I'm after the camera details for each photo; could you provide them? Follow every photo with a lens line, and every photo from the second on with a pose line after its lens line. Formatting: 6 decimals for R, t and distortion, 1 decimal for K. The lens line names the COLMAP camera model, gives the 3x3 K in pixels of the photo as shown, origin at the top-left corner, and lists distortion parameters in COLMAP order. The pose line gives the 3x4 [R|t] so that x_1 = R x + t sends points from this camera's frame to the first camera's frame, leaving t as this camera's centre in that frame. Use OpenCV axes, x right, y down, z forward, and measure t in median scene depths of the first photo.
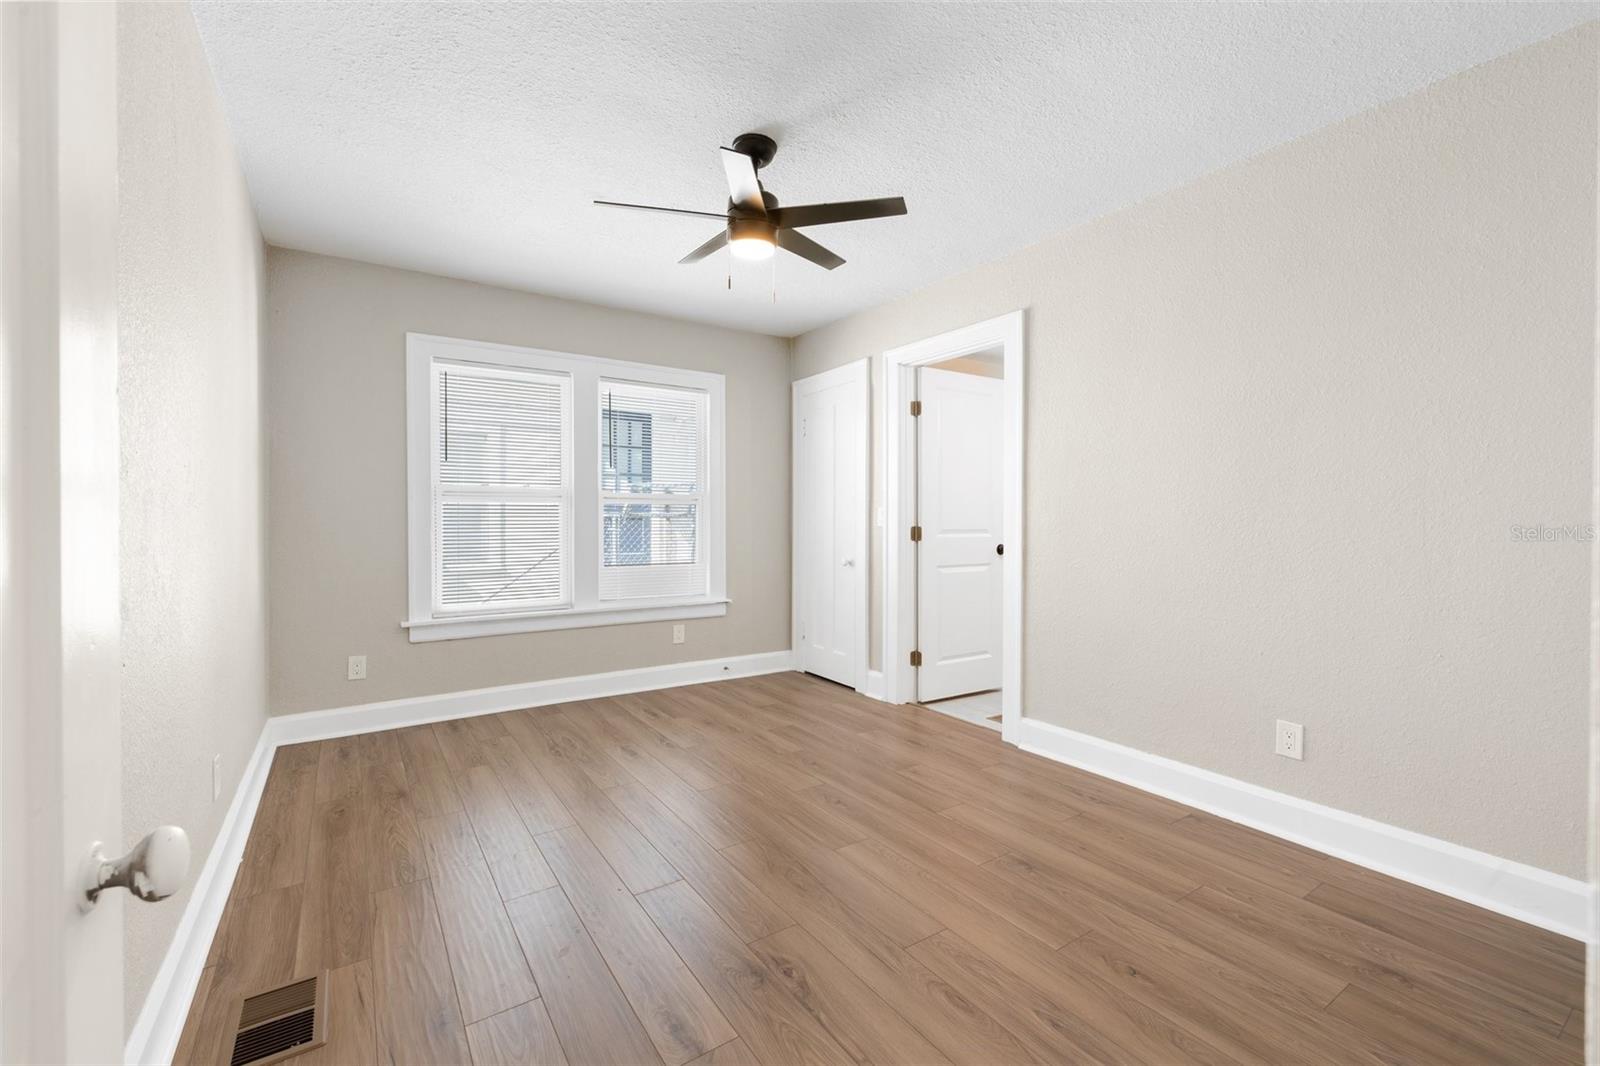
lens RADIAL K [[675.7, 0, 797.2], [0, 675.7, 528.3], [0, 0, 1]] dist [0.001048, -0.000127]
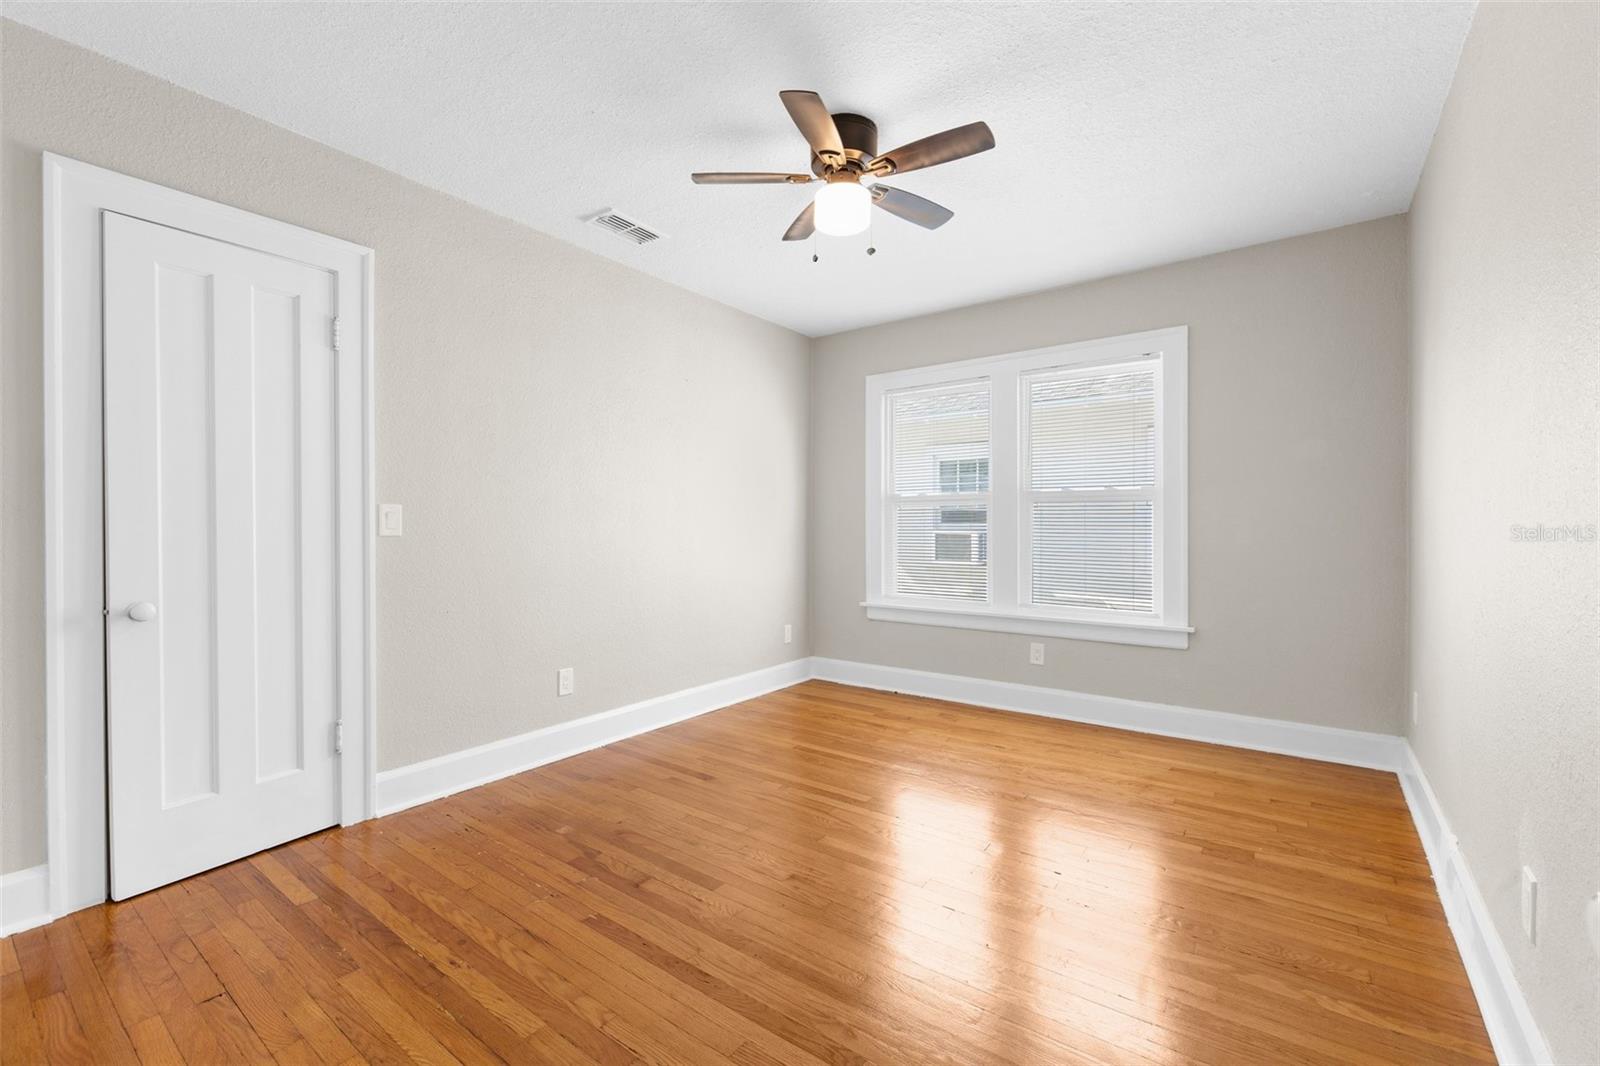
lens RADIAL K [[675.7, 0, 797.2], [0, 675.7, 528.3], [0, 0, 1]] dist [0.001048, -0.000127]
pose [[0.327395, 0.008518, -0.944849, 0.541579], [-0.003131, 0.999964, 0.007929, -0.010531], [0.944883, 0.000362, 0.327409, 0.422384]]
